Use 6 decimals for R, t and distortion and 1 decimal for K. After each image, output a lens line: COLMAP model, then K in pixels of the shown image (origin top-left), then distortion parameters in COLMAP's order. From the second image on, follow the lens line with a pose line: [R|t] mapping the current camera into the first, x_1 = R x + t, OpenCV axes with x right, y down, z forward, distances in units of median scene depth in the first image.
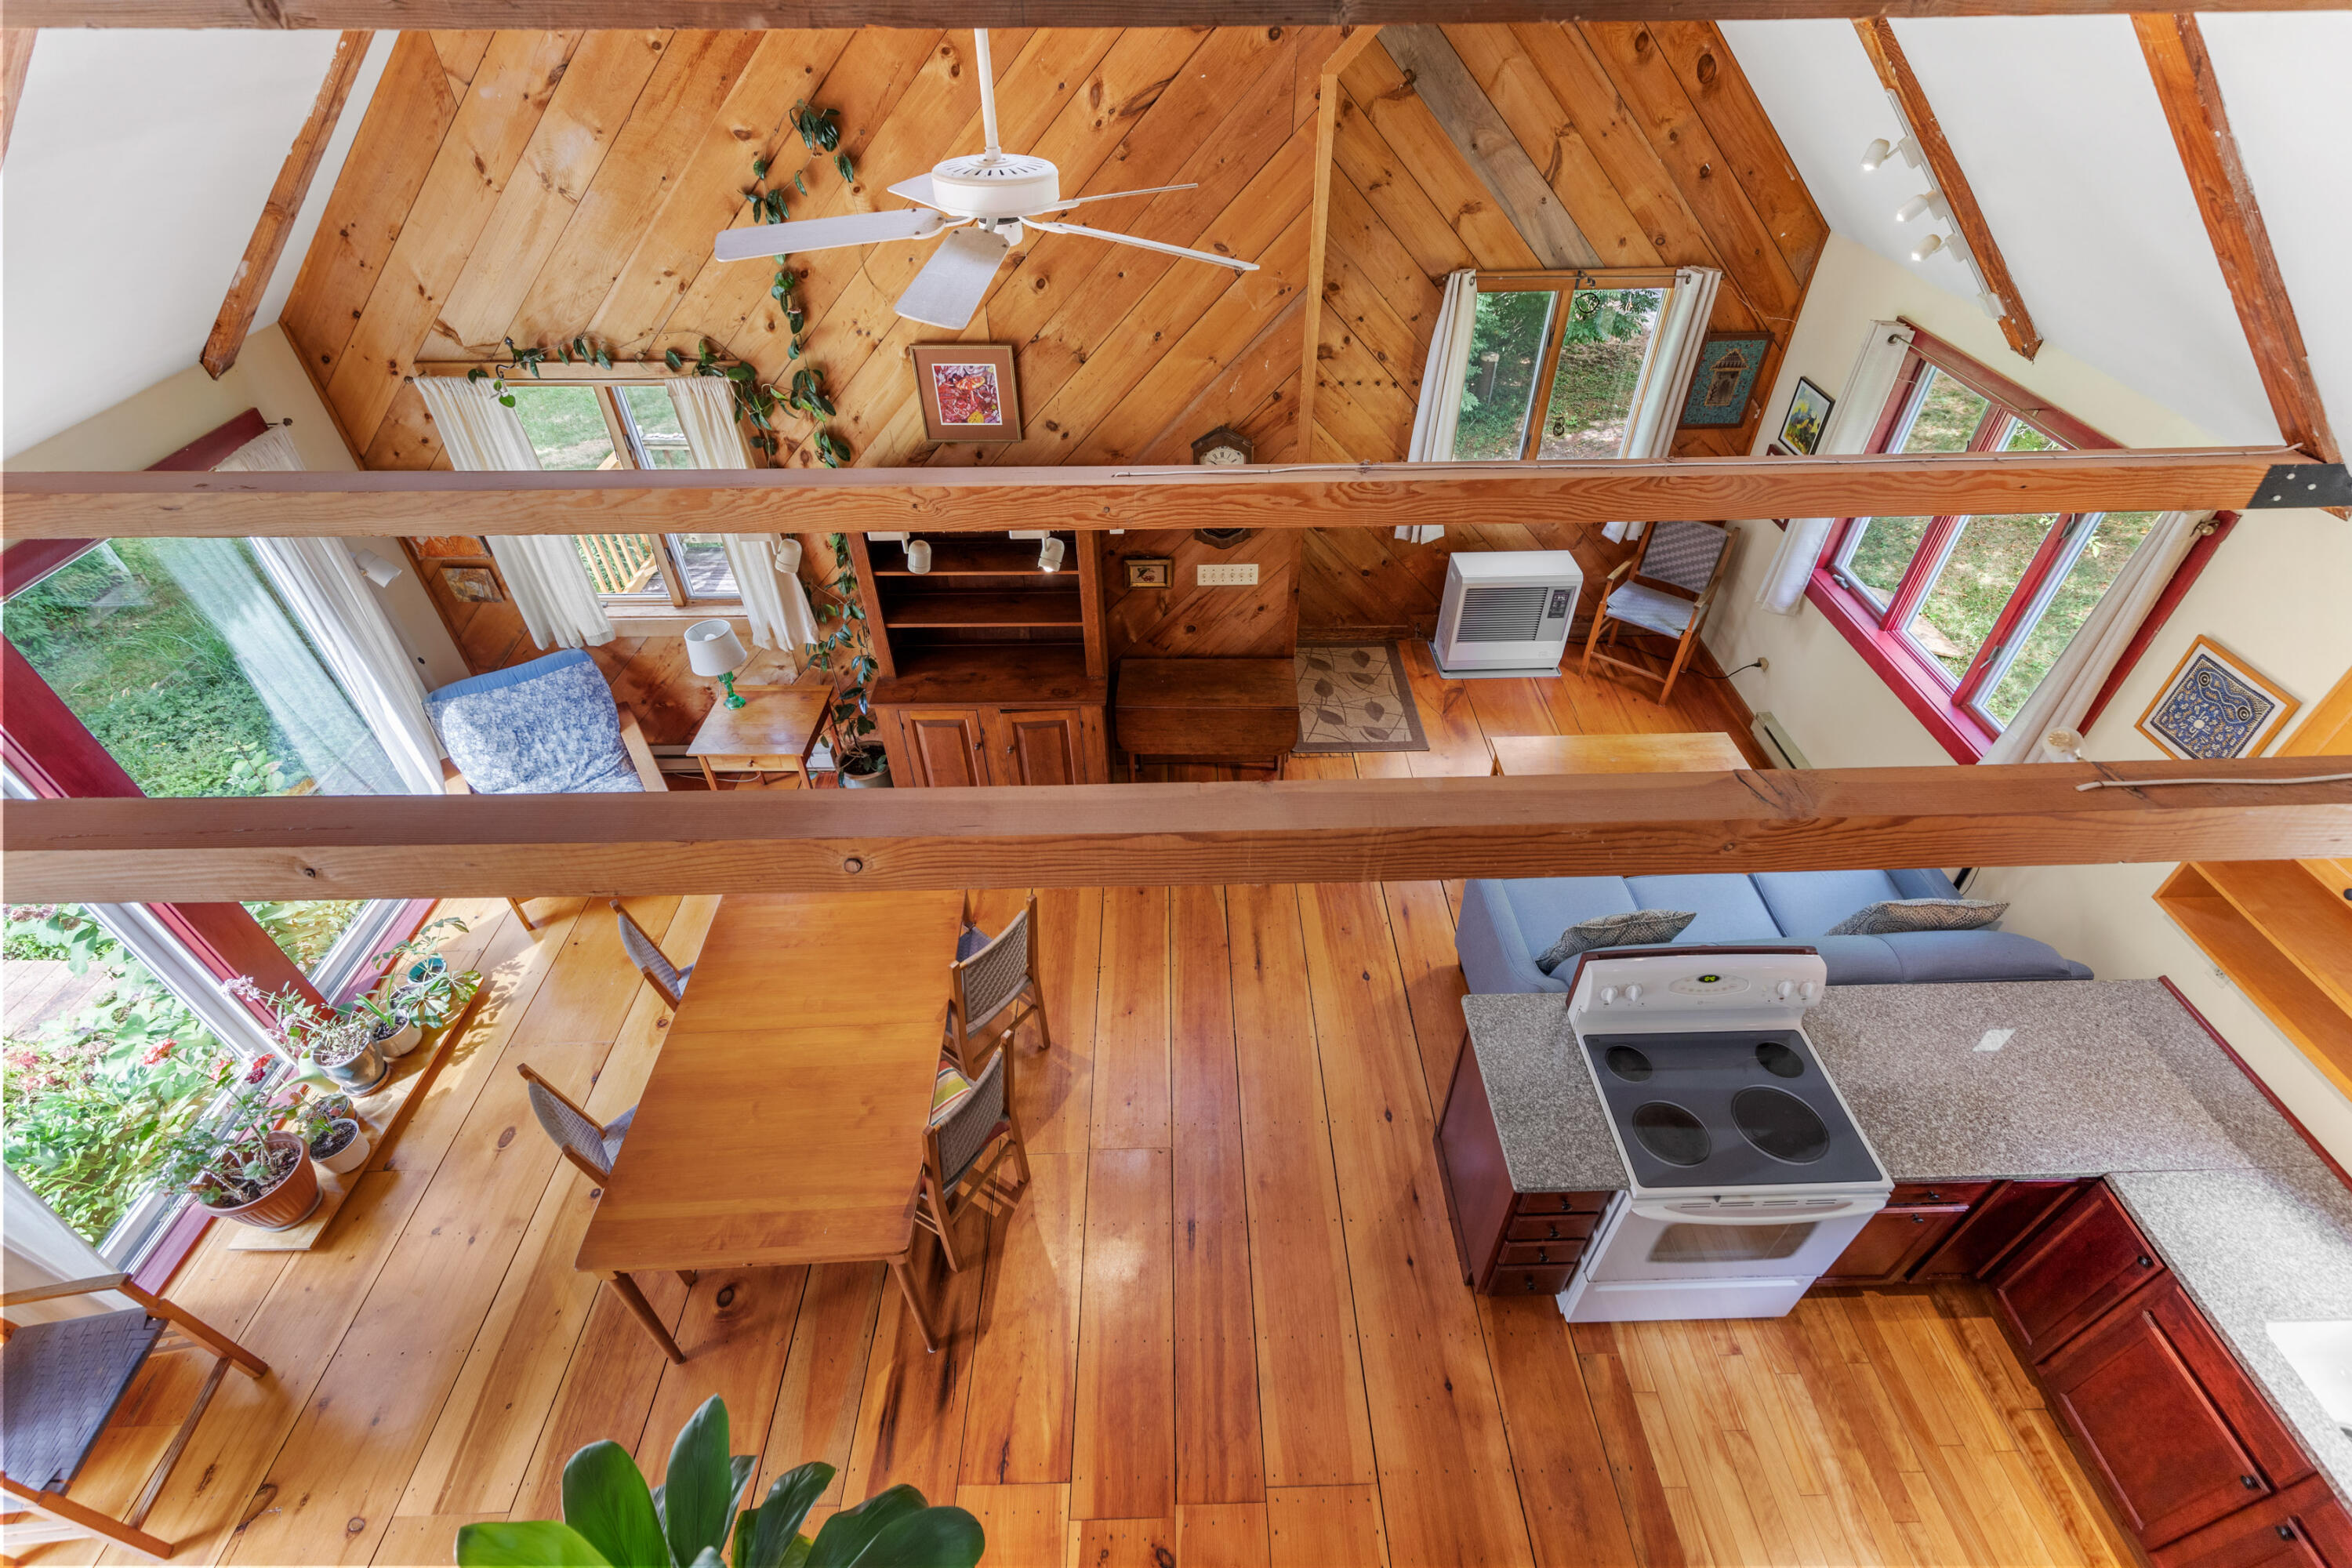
lens RADIAL K [[1063.3, 0, 1186.4], [0, 1063.3, 770.0], [0, 0, 1]] dist [0.012819, -0.002851]
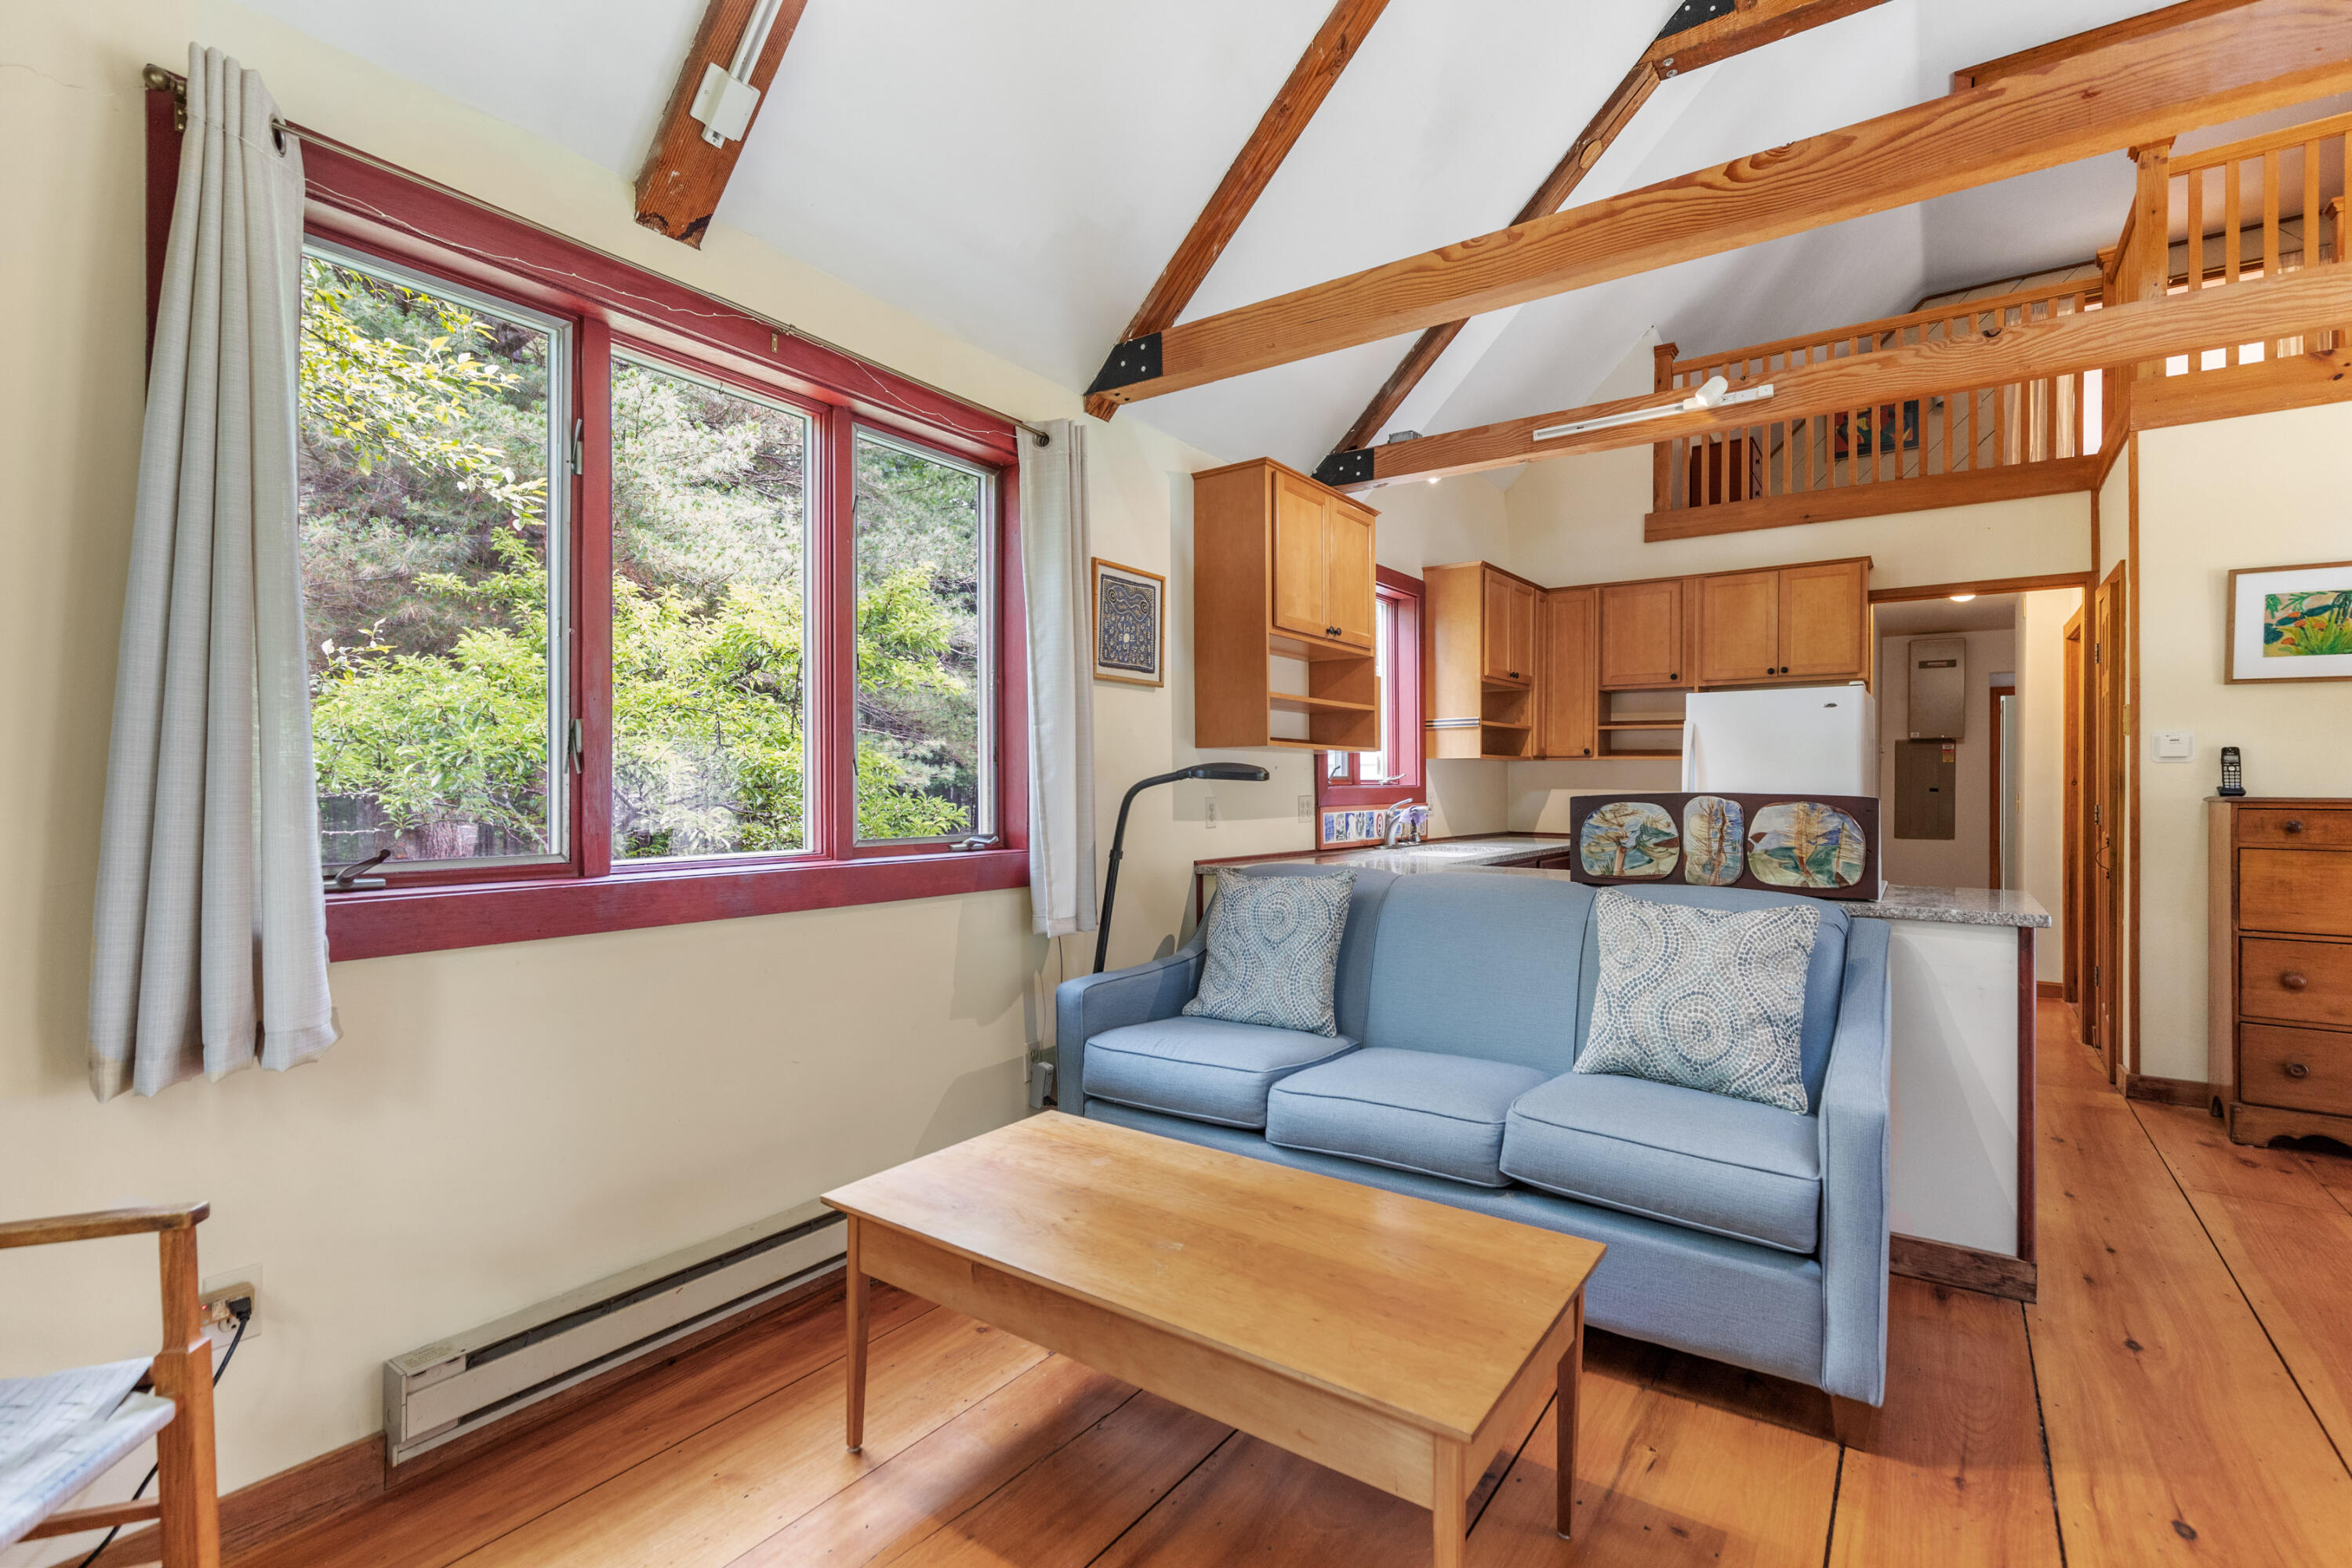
lens RADIAL K [[1063.3, 0, 1182.0], [0, 1063.3, 783.9], [0, 0, 1]] dist [0.012819, -0.002851]
pose [[-0.802047, 0.002498, 0.597256, 0.206527], [0.385603, 0.765819, 0.514618, -0.285619], [-0.456105, 0.643052, -0.615186, 1.115081]]
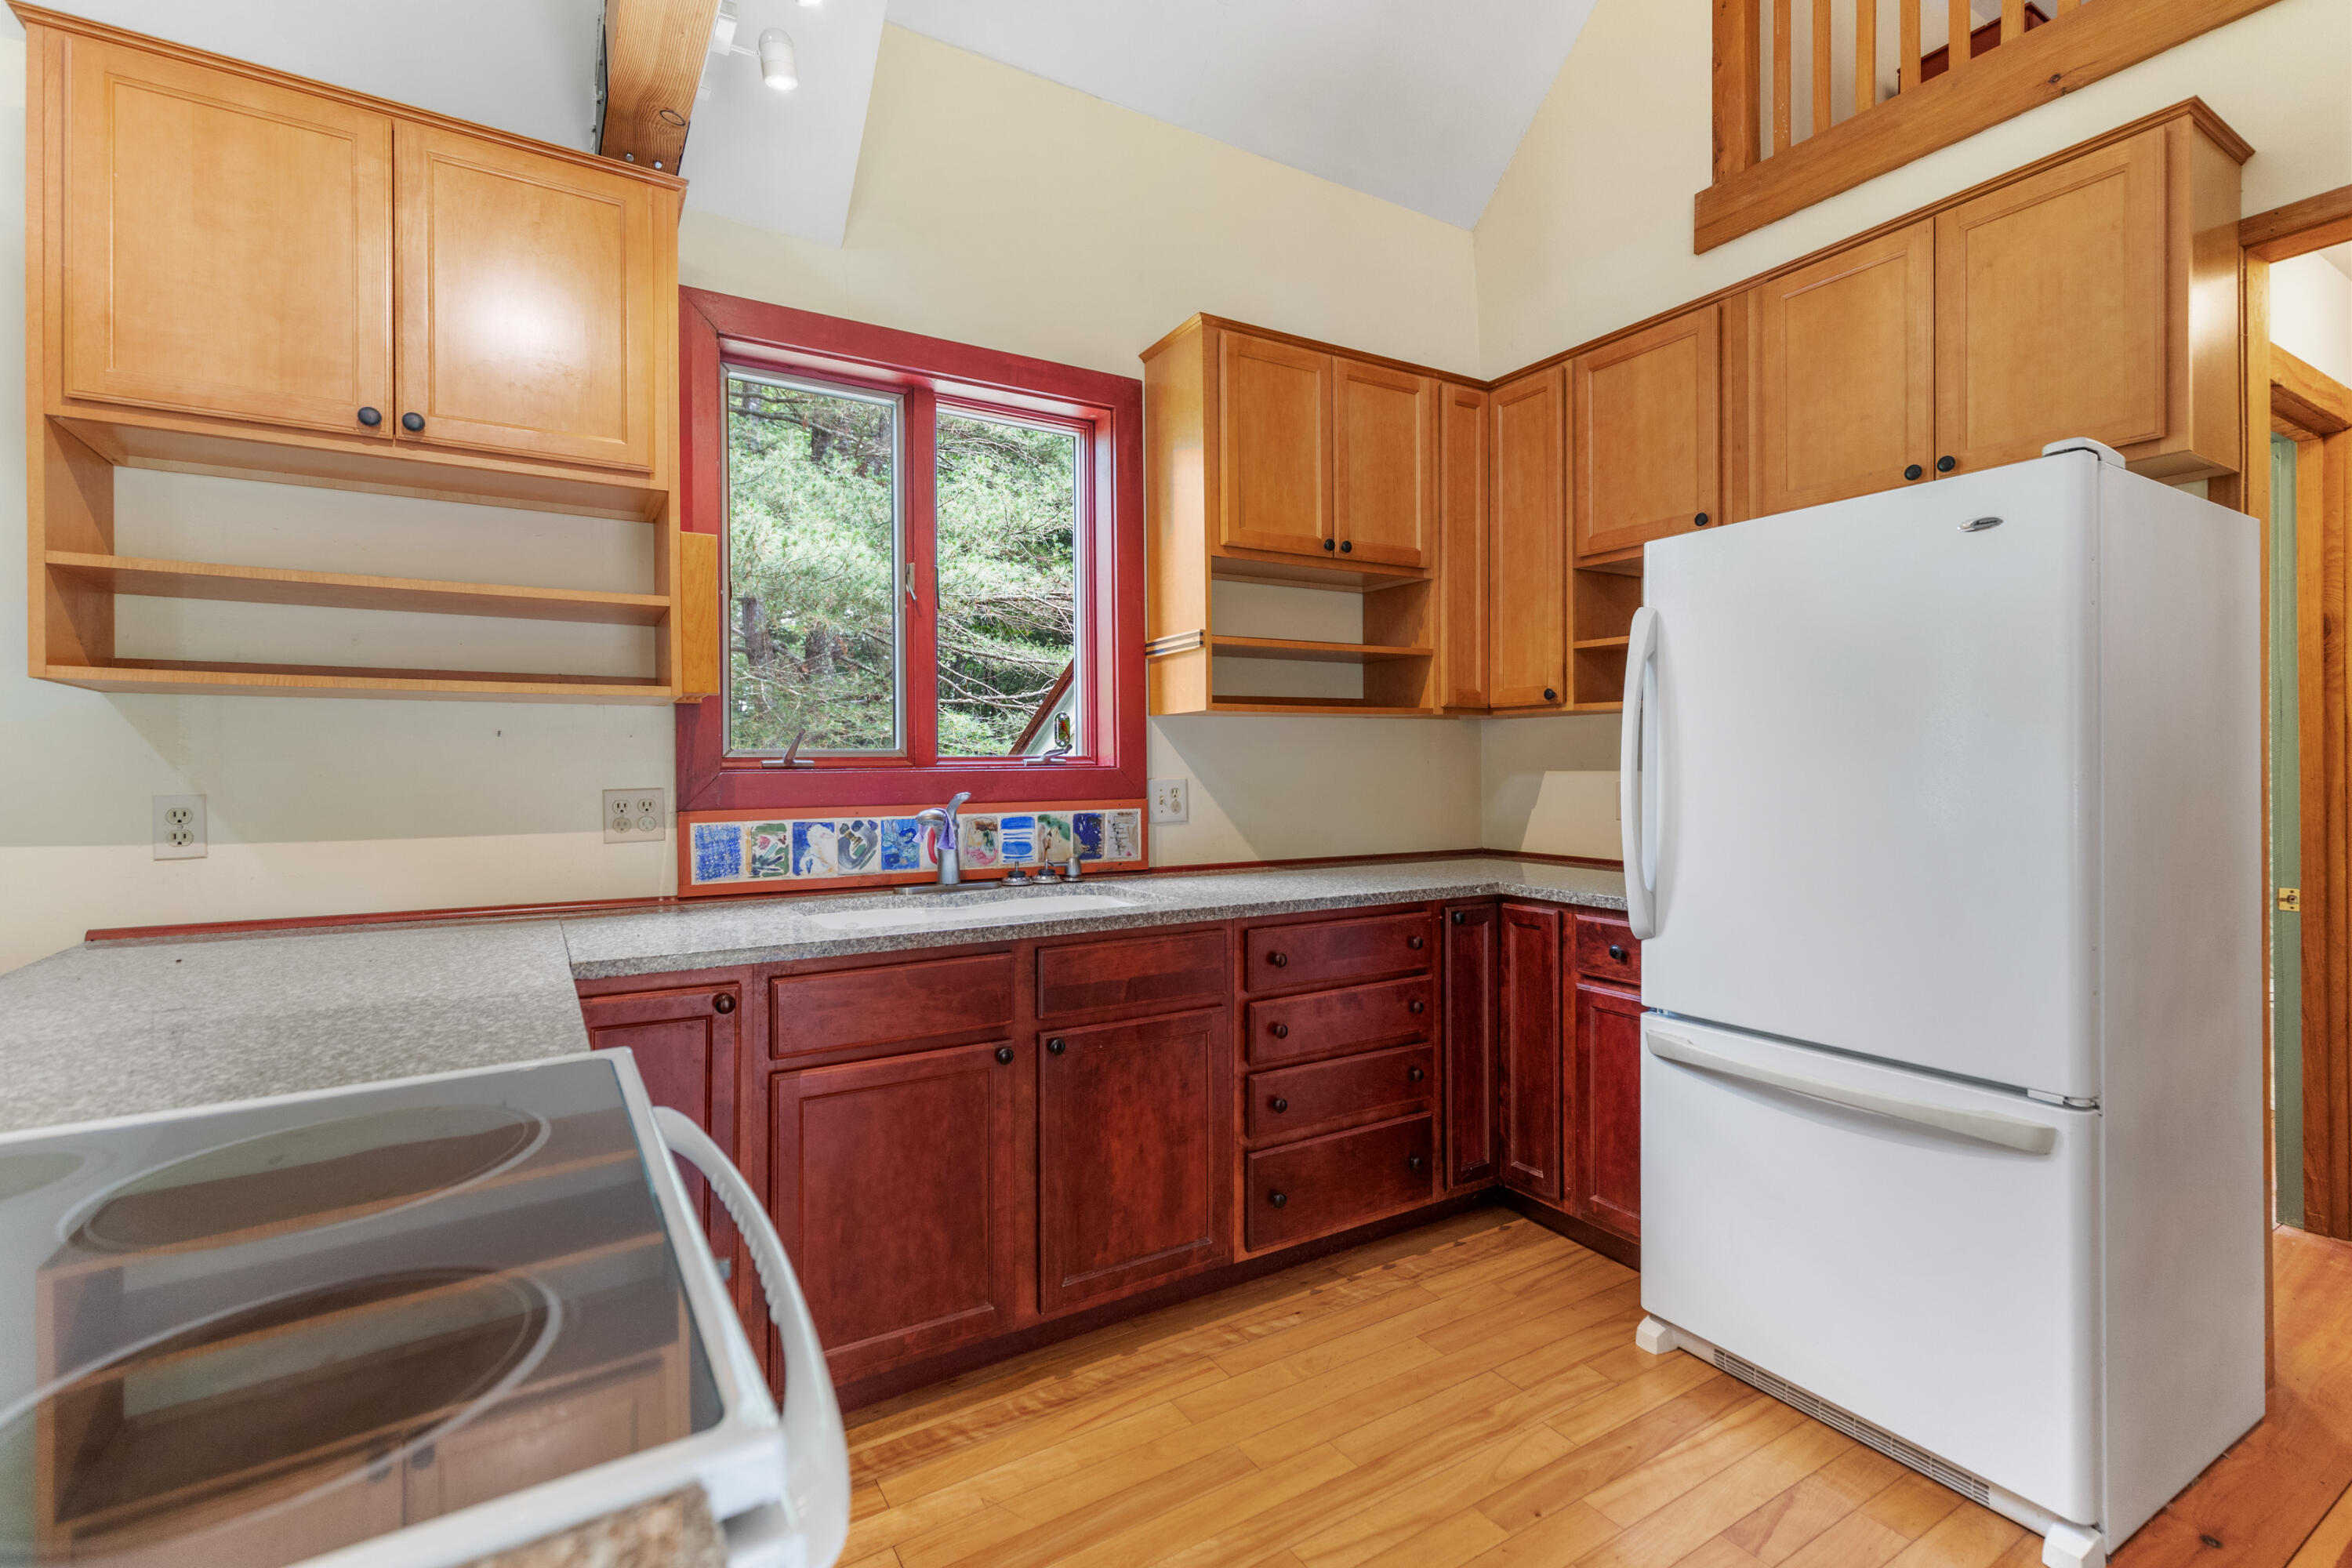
lens RADIAL K [[1063.3, 0, 1182.4], [0, 1063.3, 766.4], [0, 0, 1]] dist [0.012819, -0.002851]
pose [[-0.506147, 0.007492, 0.862414, 0.154282], [0.560201, 0.763148, 0.322150, 0.179478], [-0.655736, 0.646180, -0.390462, 0.565613]]
